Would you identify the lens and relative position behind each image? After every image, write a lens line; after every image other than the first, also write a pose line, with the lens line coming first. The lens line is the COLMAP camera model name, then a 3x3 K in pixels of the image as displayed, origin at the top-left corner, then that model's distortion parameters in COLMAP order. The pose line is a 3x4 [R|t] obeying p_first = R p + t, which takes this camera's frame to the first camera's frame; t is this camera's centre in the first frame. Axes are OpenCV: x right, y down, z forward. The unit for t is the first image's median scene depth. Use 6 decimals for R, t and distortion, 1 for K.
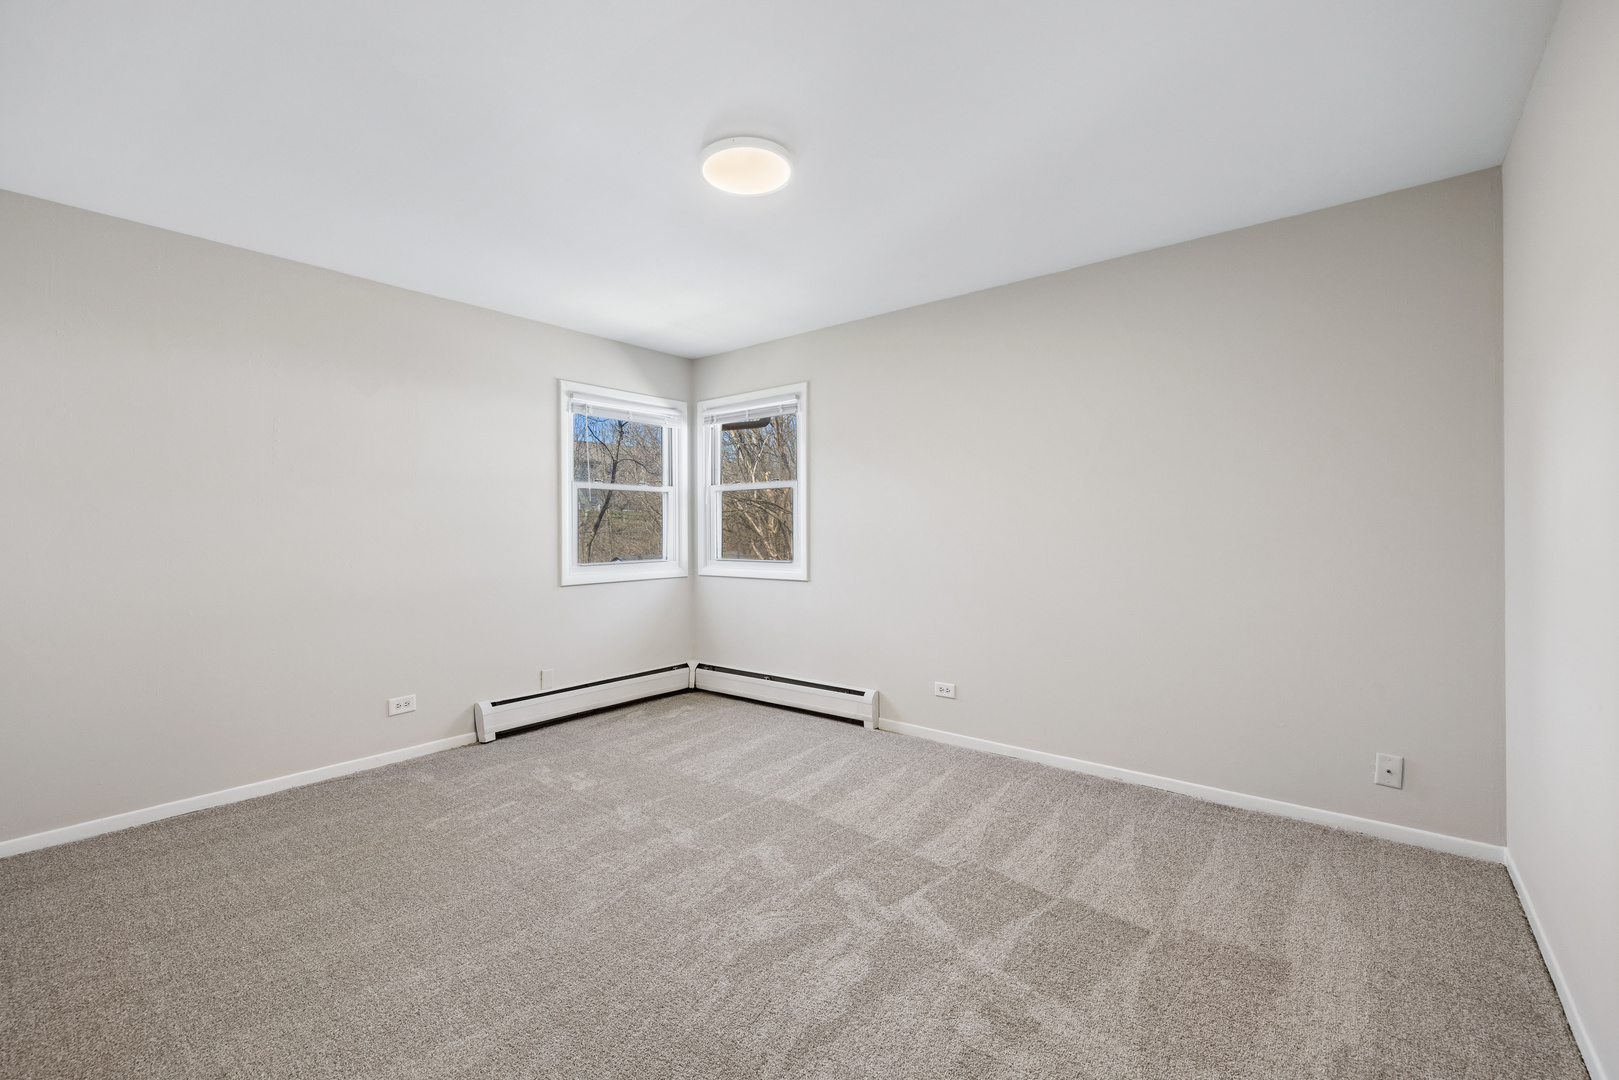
lens RADIAL K [[695.2, 0, 824.8], [0, 695.2, 534.4], [0, 0, 1]] dist [0.000445, -0.000015]
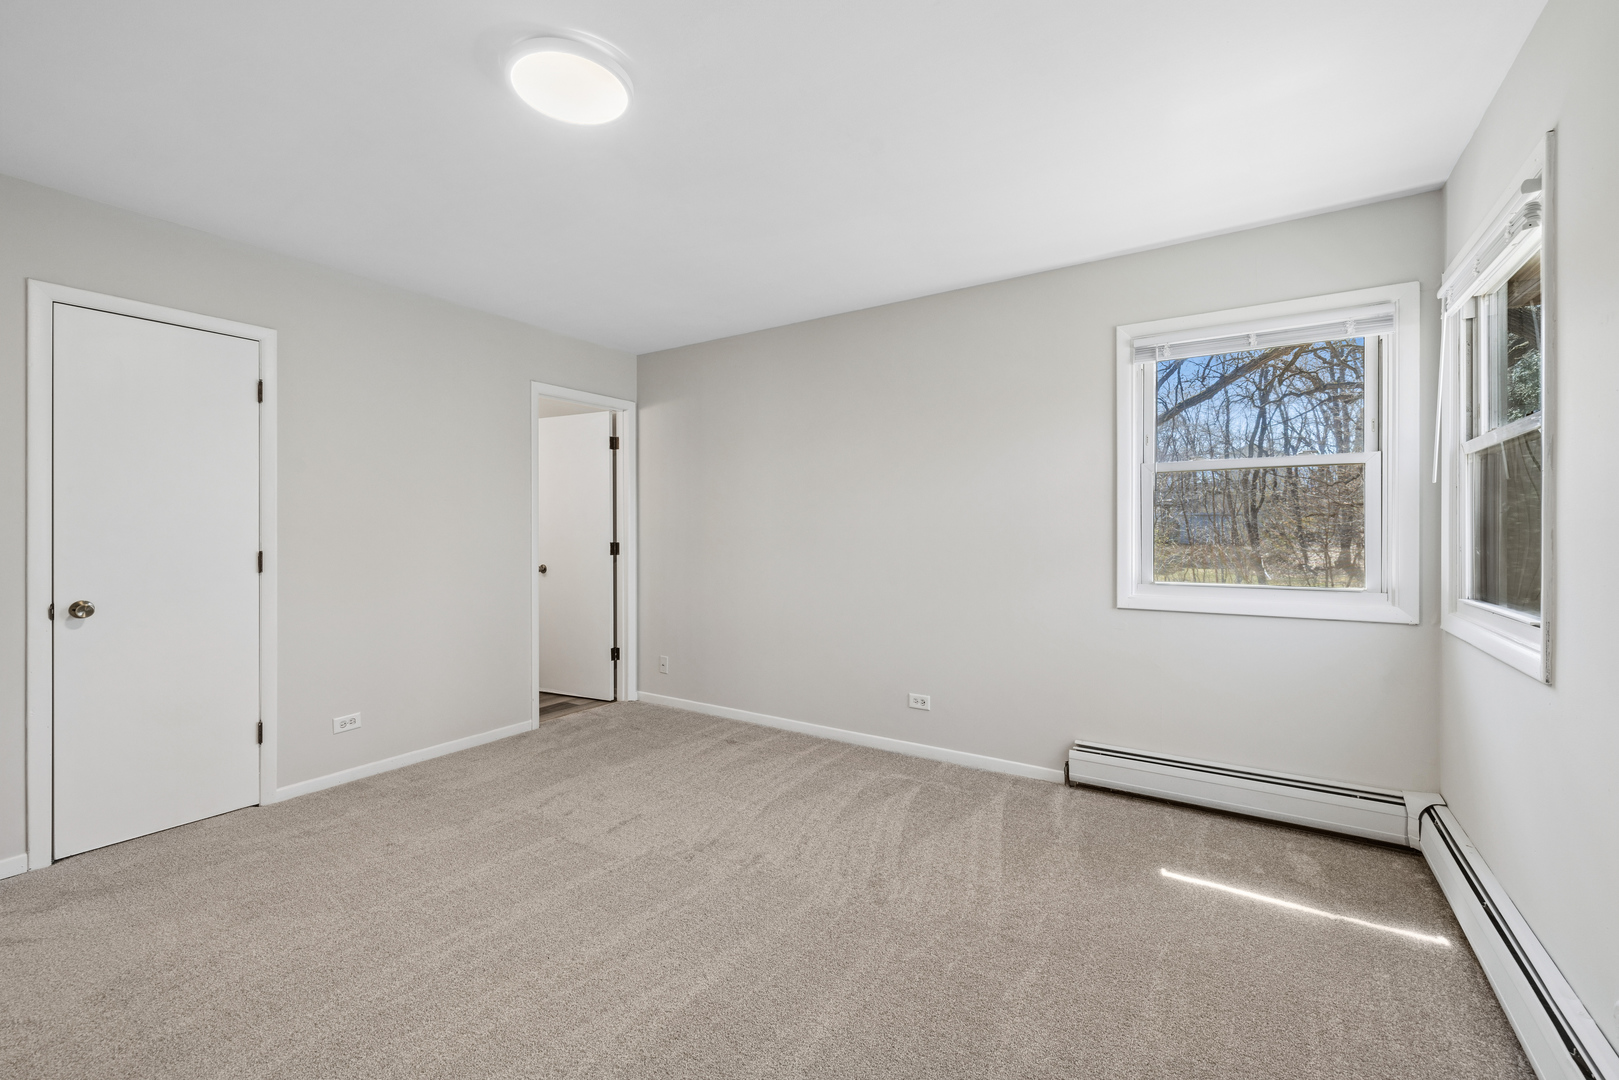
lens RADIAL K [[695.2, 0, 799.2], [0, 695.2, 542.5], [0, 0, 1]] dist [0.000445, -0.000015]
pose [[0.998800, 0.002009, 0.048925, -0.670667], [-0.002062, 0.999997, 0.001020, -0.003691], [-0.048923, -0.001120, 0.998802, 0.510872]]
